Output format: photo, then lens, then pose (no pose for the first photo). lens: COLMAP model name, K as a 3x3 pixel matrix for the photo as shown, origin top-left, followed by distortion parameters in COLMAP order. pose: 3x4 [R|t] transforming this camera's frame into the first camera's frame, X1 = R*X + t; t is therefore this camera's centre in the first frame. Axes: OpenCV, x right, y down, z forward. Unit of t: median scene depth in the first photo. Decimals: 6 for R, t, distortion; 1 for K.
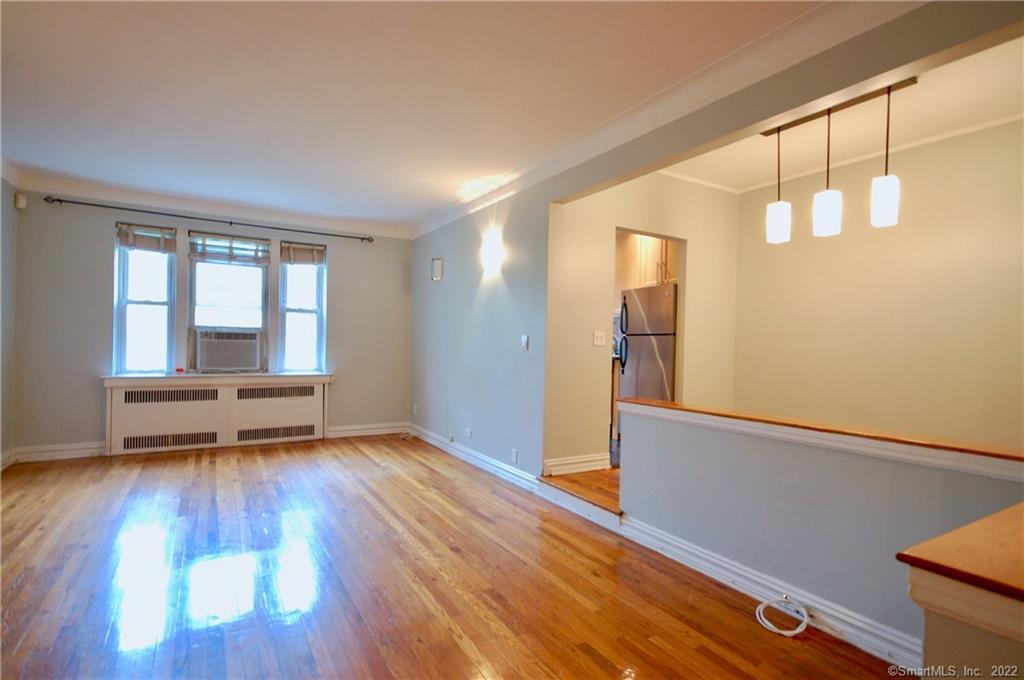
lens RADIAL K [[504.0, 0, 508.8], [0, 504.0, 349.7], [0, 0, 1]] dist [0.008064, -0.002948]
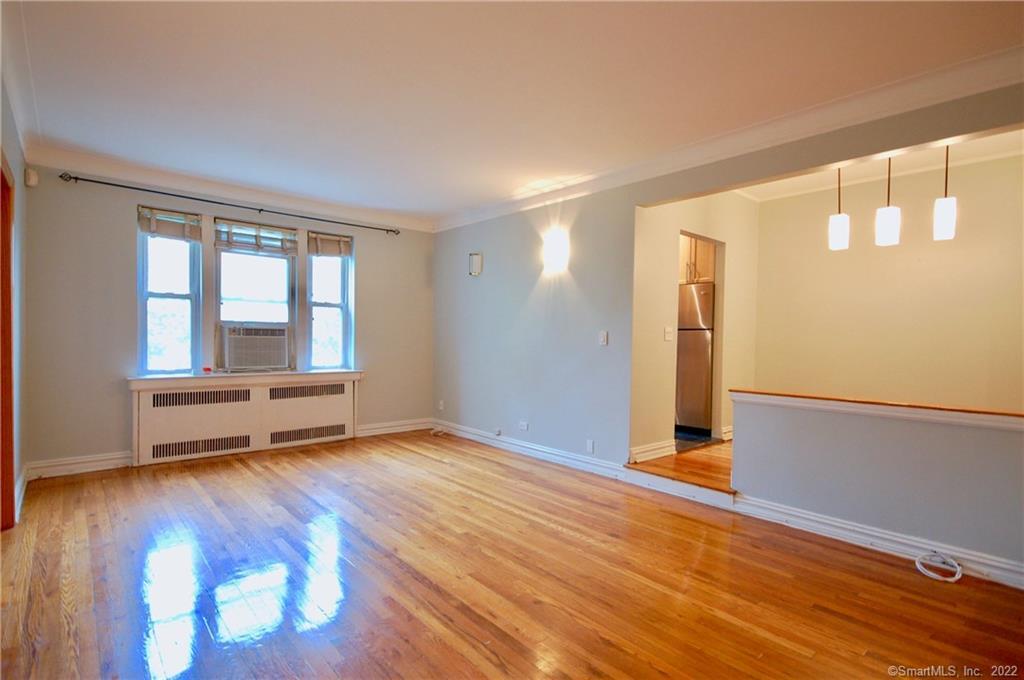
lens RADIAL K [[504.0, 0, 507.9], [0, 504.0, 349.4], [0, 0, 1]] dist [0.008064, -0.002948]
pose [[0.984141, -0.010272, 0.177093, -0.284992], [0.007435, 0.999833, 0.016677, -0.007725], [-0.177235, -0.015096, 0.984053, 0.001494]]
